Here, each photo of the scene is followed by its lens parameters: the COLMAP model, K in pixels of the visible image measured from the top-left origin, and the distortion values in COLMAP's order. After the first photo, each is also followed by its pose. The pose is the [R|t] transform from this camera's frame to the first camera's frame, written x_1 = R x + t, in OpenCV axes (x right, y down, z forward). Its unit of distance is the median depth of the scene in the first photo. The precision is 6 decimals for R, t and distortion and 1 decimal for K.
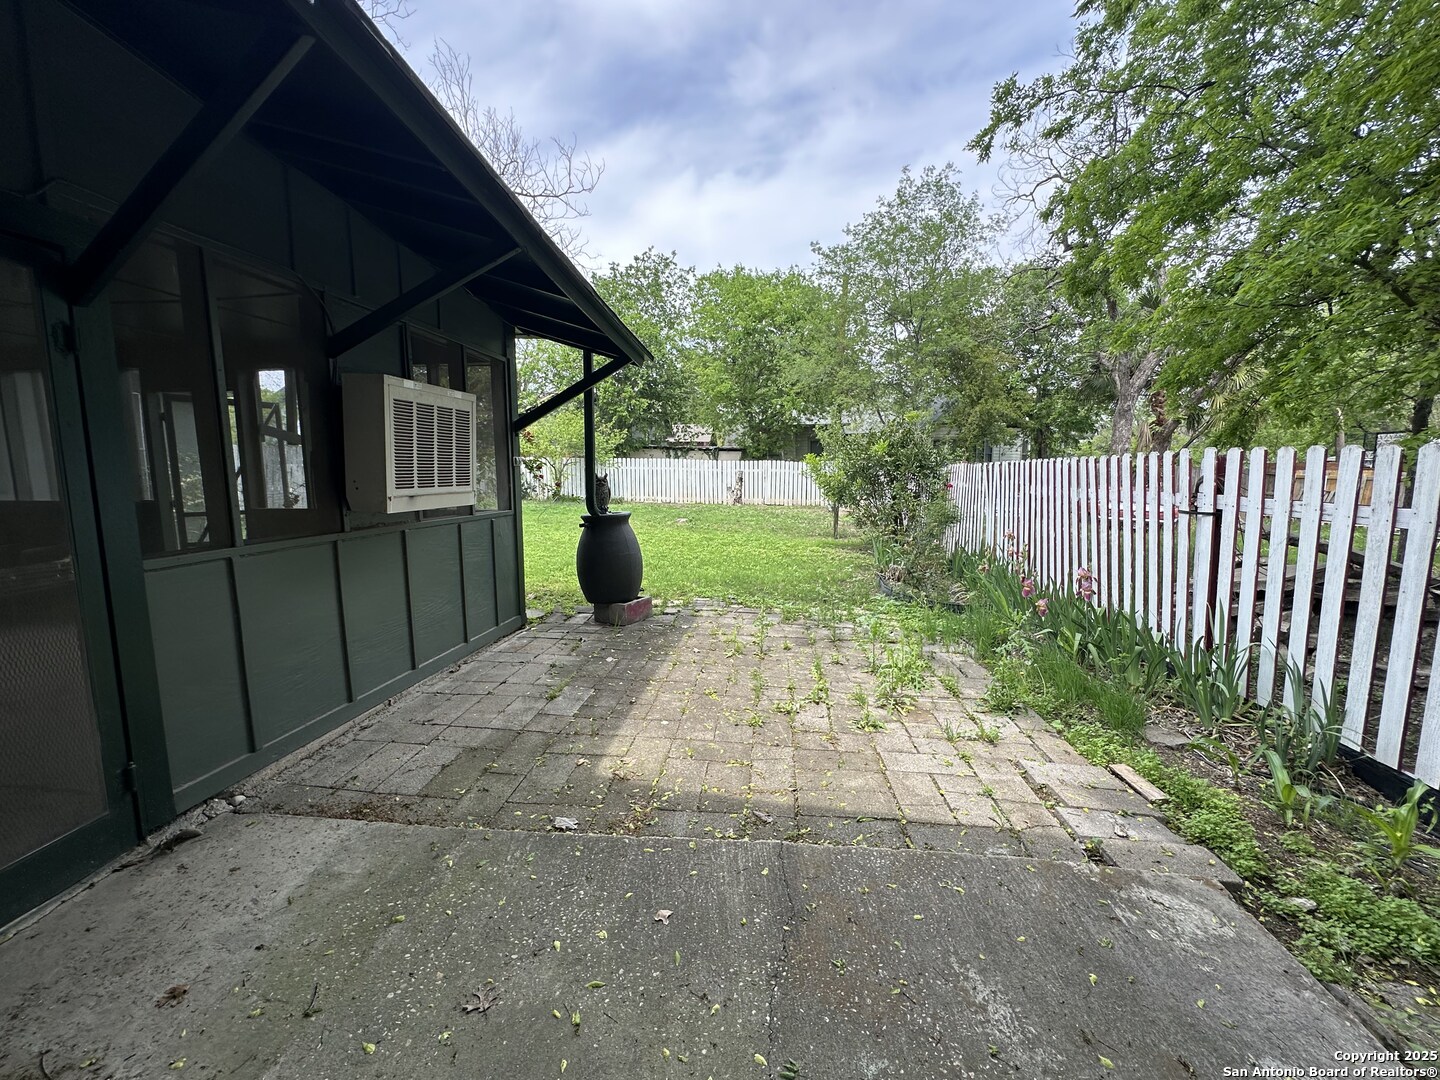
lens RADIAL K [[574.5, 0, 718.2], [0, 574.5, 541.7], [0, 0, 1]] dist [-0.004749, 0.000977]
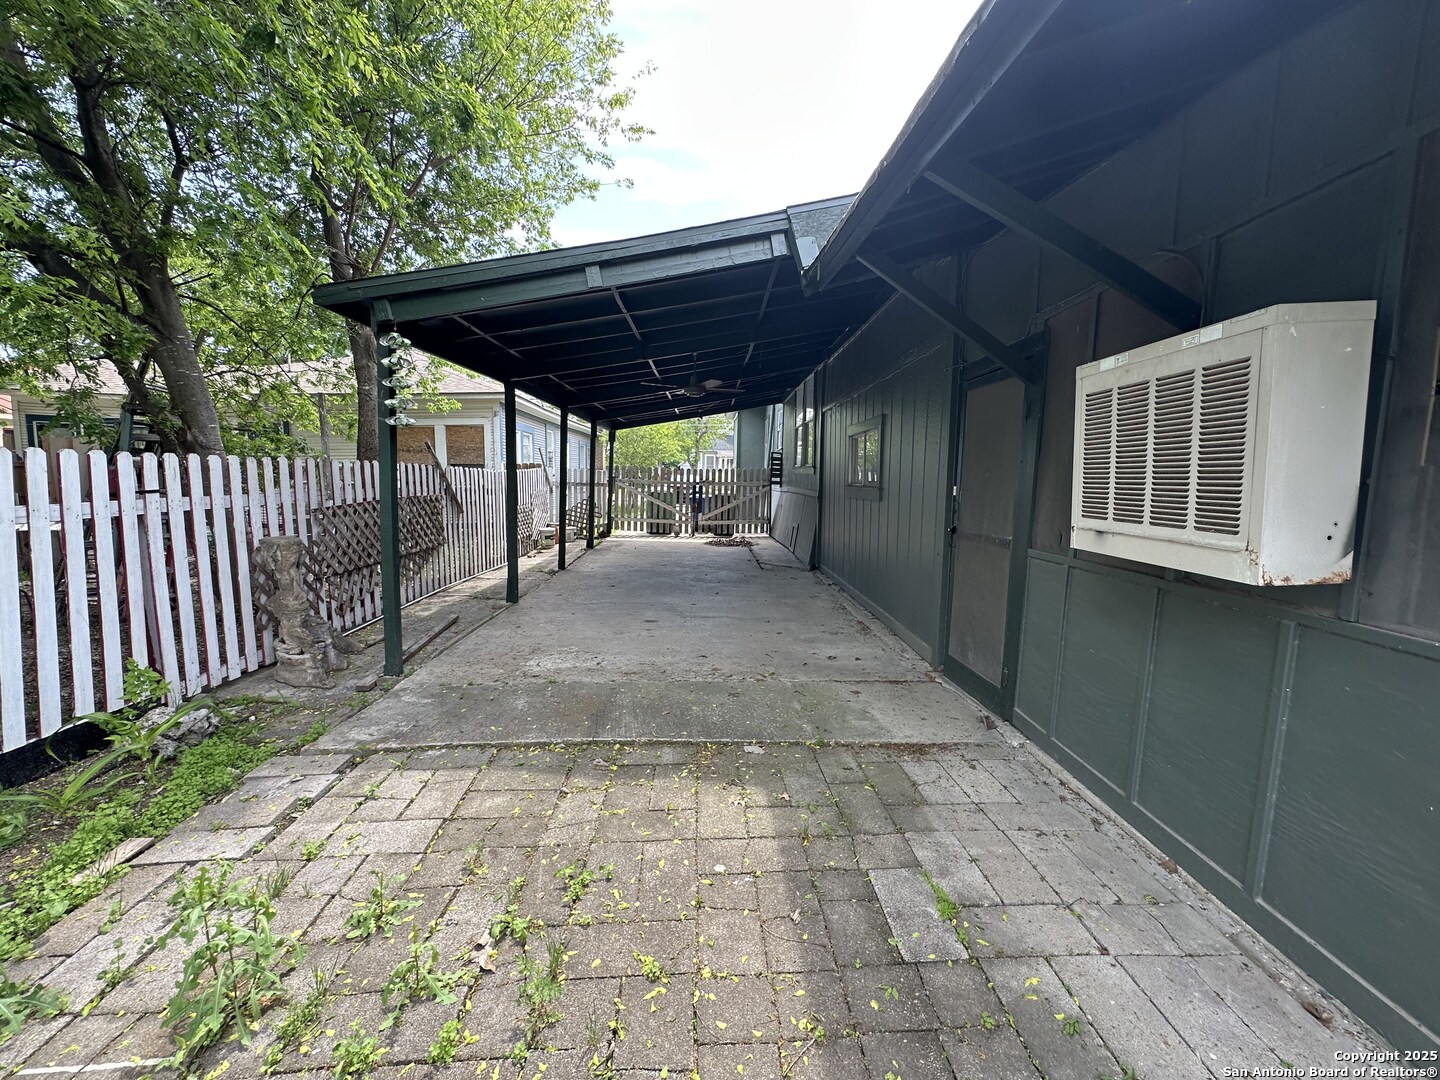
lens RADIAL K [[574.5, 0, 718.2], [0, 574.5, 541.7], [0, 0, 1]] dist [-0.004749, 0.000977]
pose [[-0.989889, -0.001272, -0.141842, 0.003082], [-0.035037, 0.971168, 0.235807, -0.222095], [0.137452, 0.238392, -0.961393, 1.677305]]
